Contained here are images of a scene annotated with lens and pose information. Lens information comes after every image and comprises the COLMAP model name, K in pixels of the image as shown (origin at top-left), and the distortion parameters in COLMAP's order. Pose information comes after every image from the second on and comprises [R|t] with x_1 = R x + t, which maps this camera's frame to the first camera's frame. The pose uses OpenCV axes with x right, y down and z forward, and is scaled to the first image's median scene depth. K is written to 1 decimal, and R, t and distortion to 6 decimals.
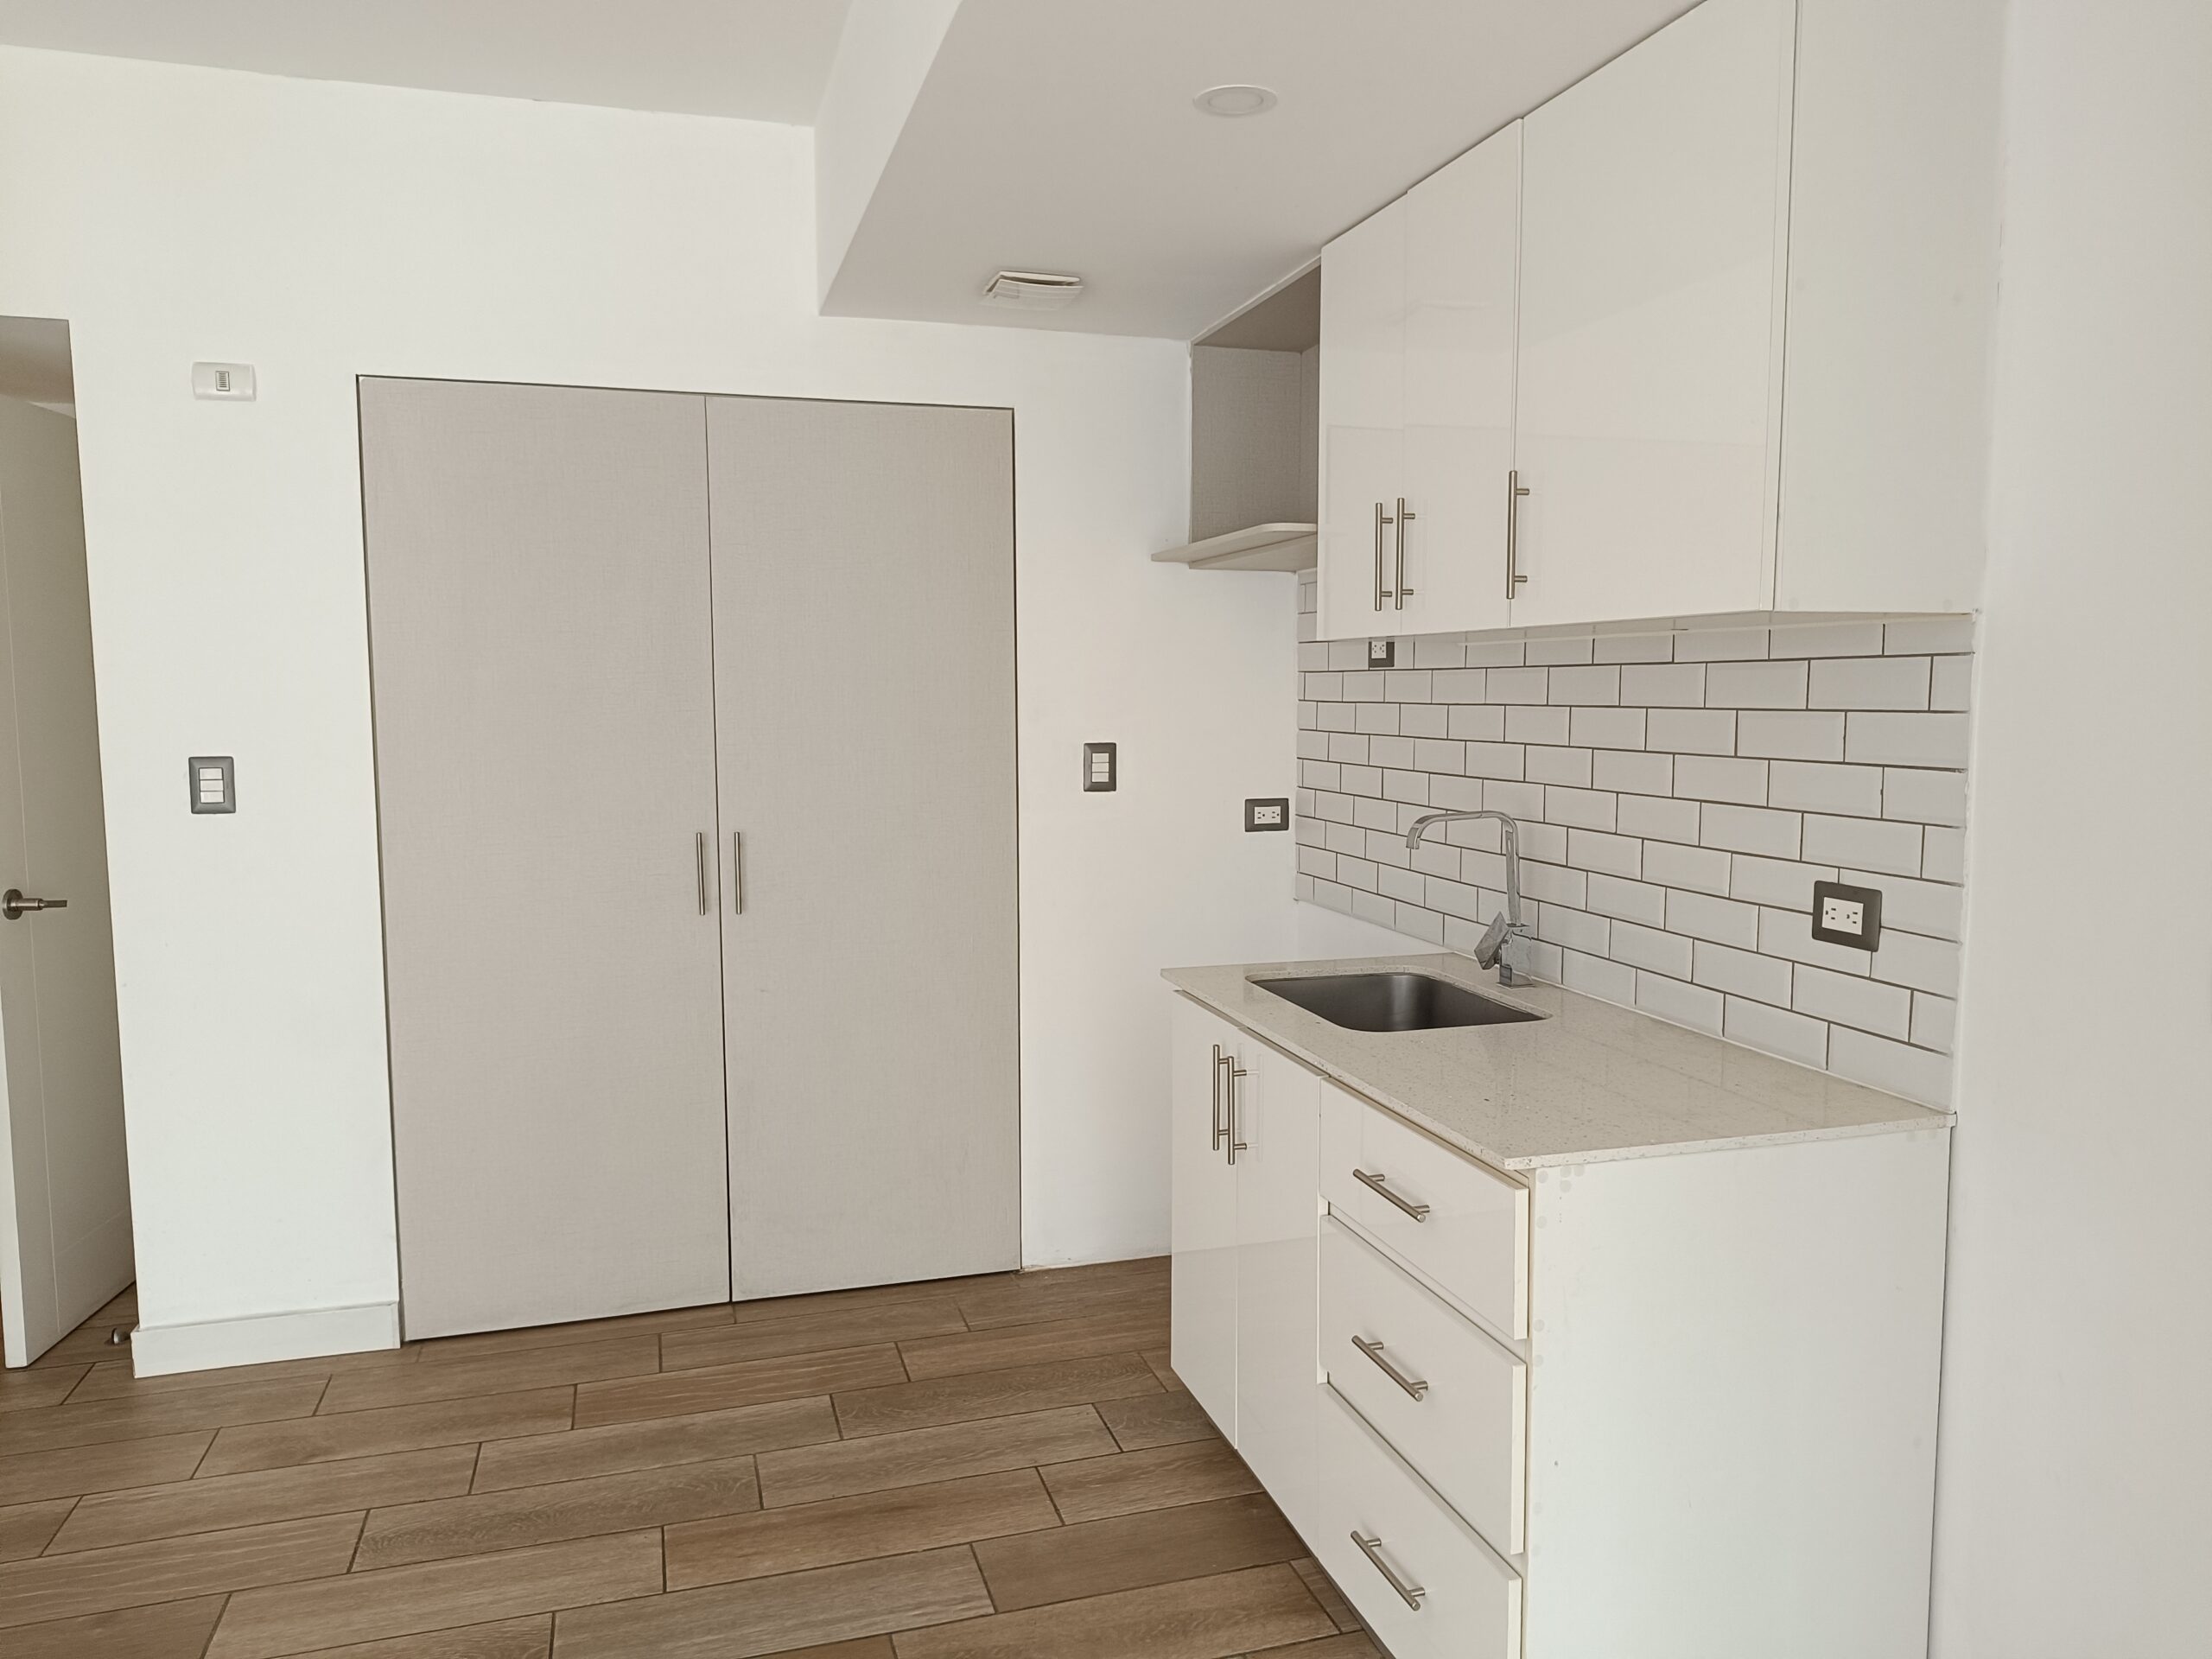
lens RADIAL K [[1548.5, 0, 1106.0], [0, 1548.5, 829.5], [0, 0, 1]] dist [0.037939, 0.001110]
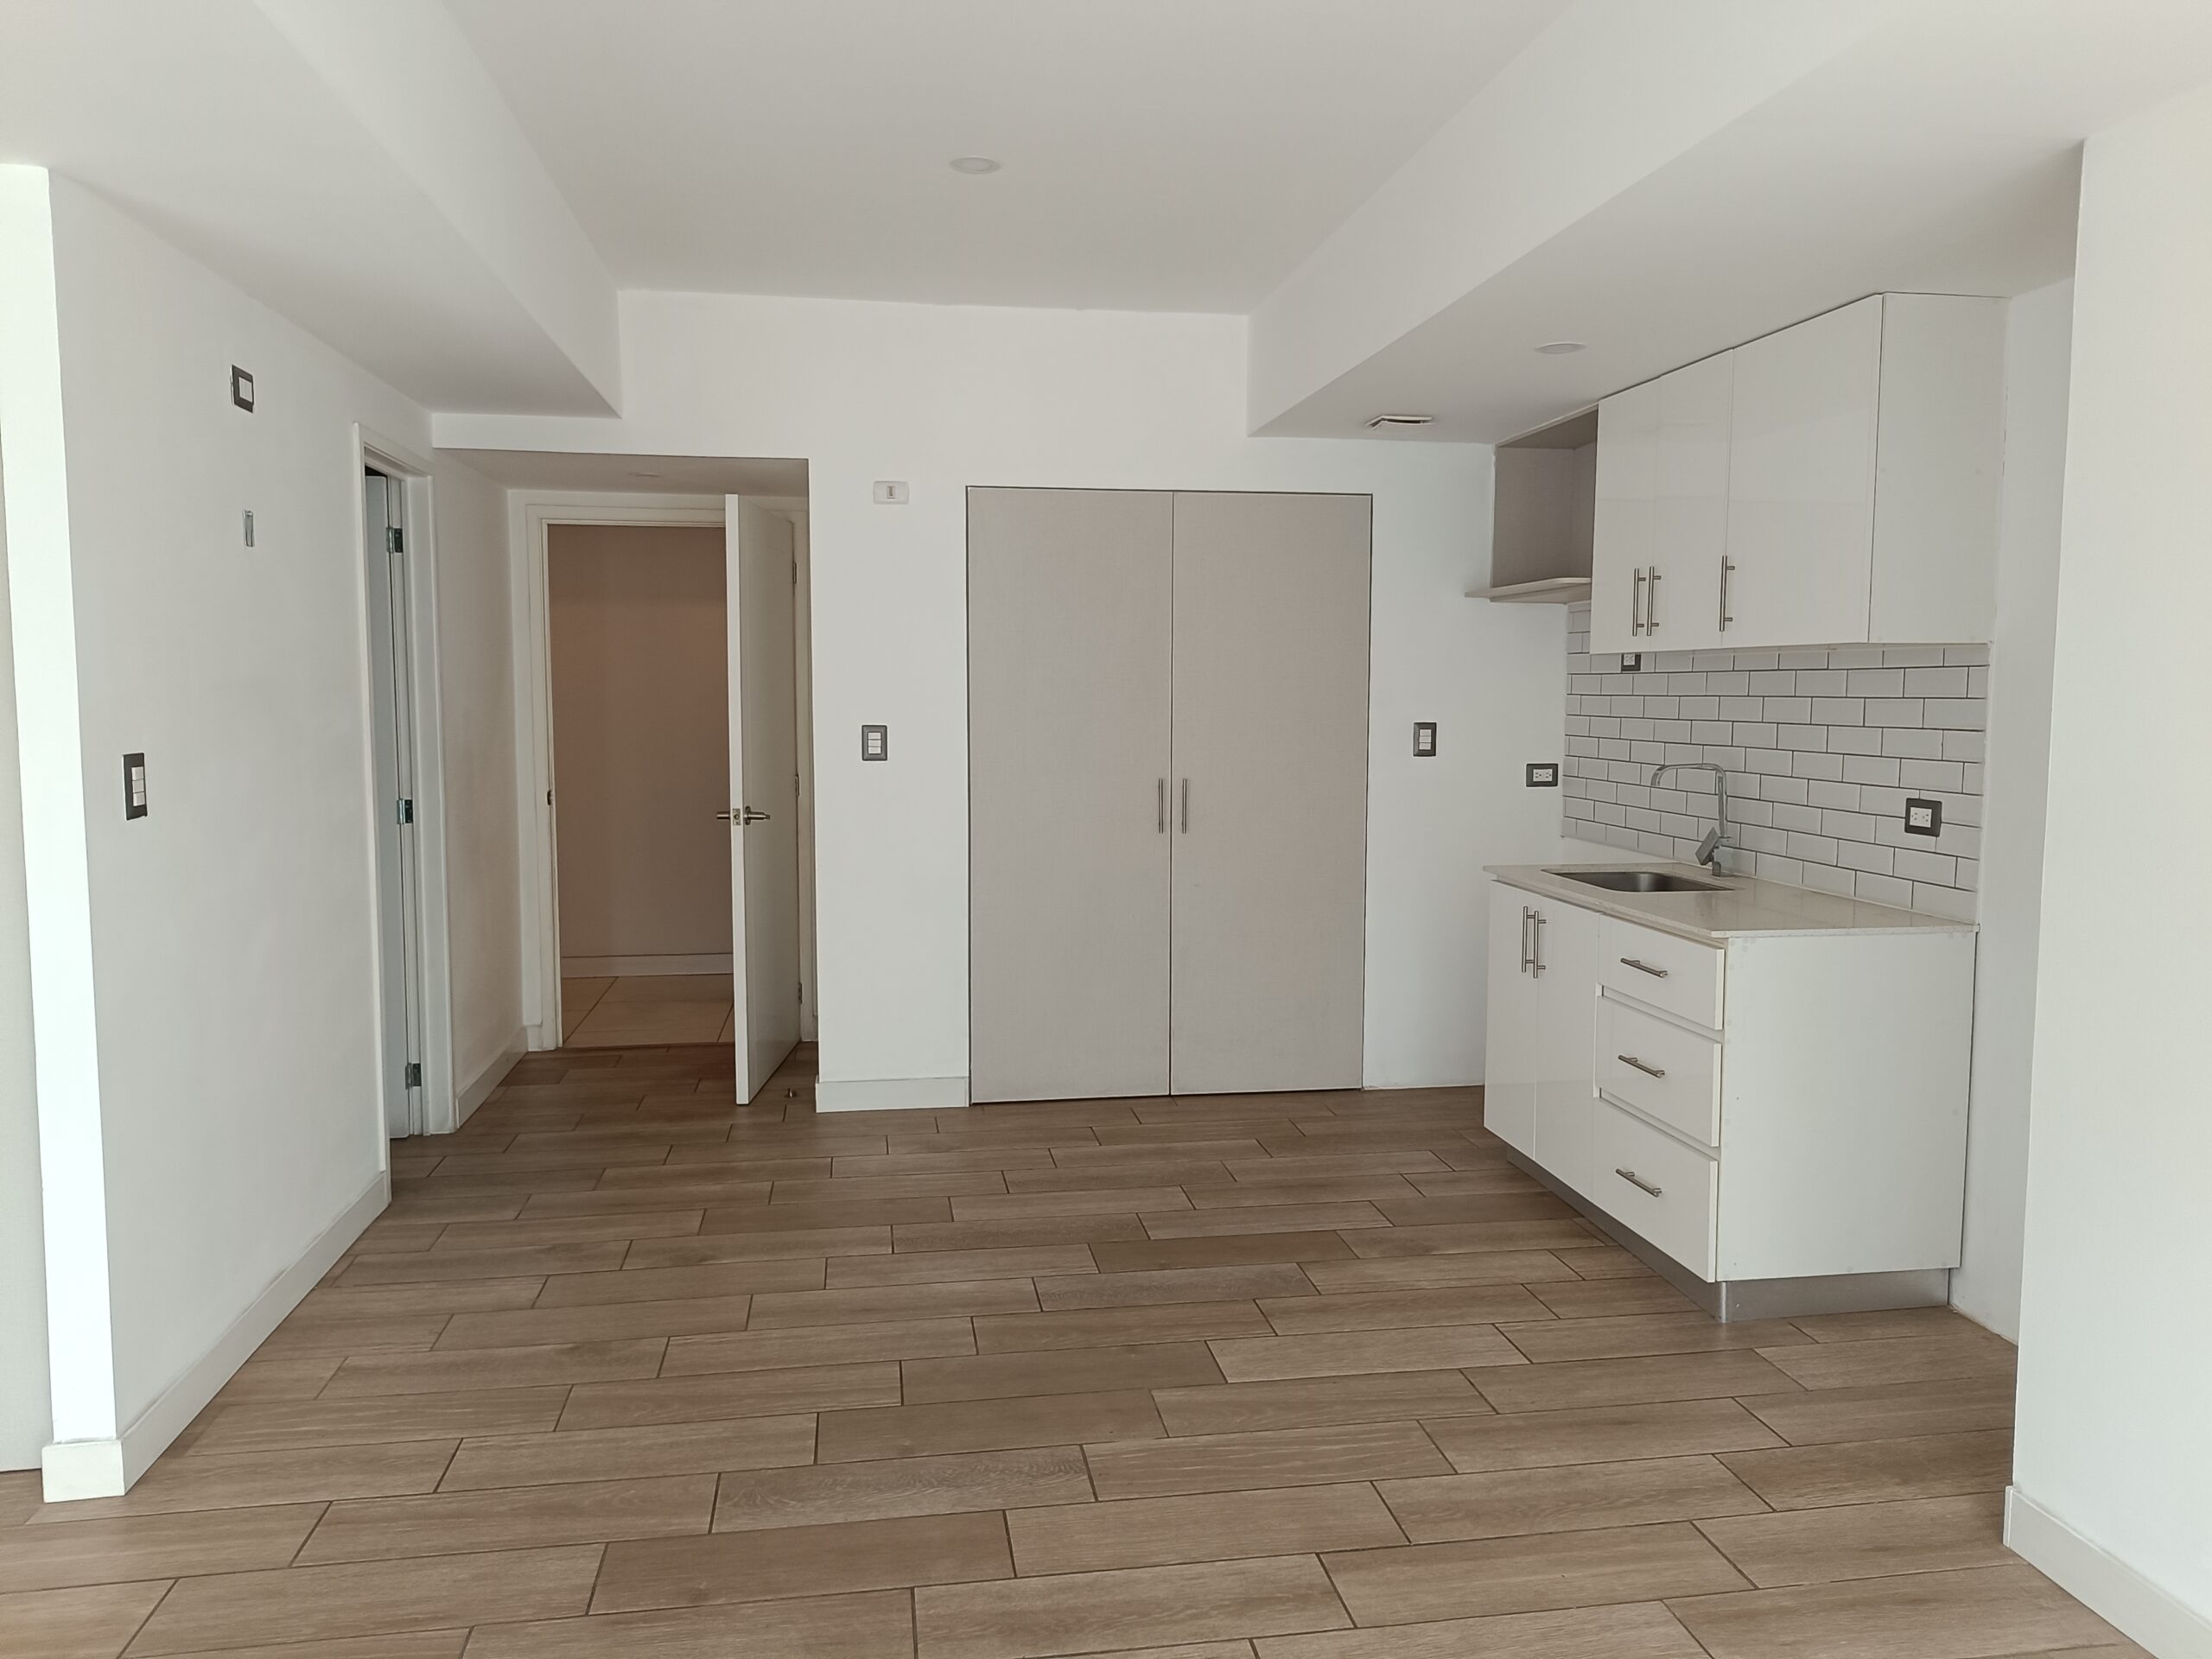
lens RADIAL K [[1556.4, 0, 1108.0], [0, 1556.4, 818.7], [0, 0, 1]] dist [0.051730, -0.001104]
pose [[0.992073, 0.016703, -0.124546, -0.146404], [-0.017579, 0.999828, -0.005932, 0.060440], [0.124426, 0.008075, 0.992196, -0.610993]]
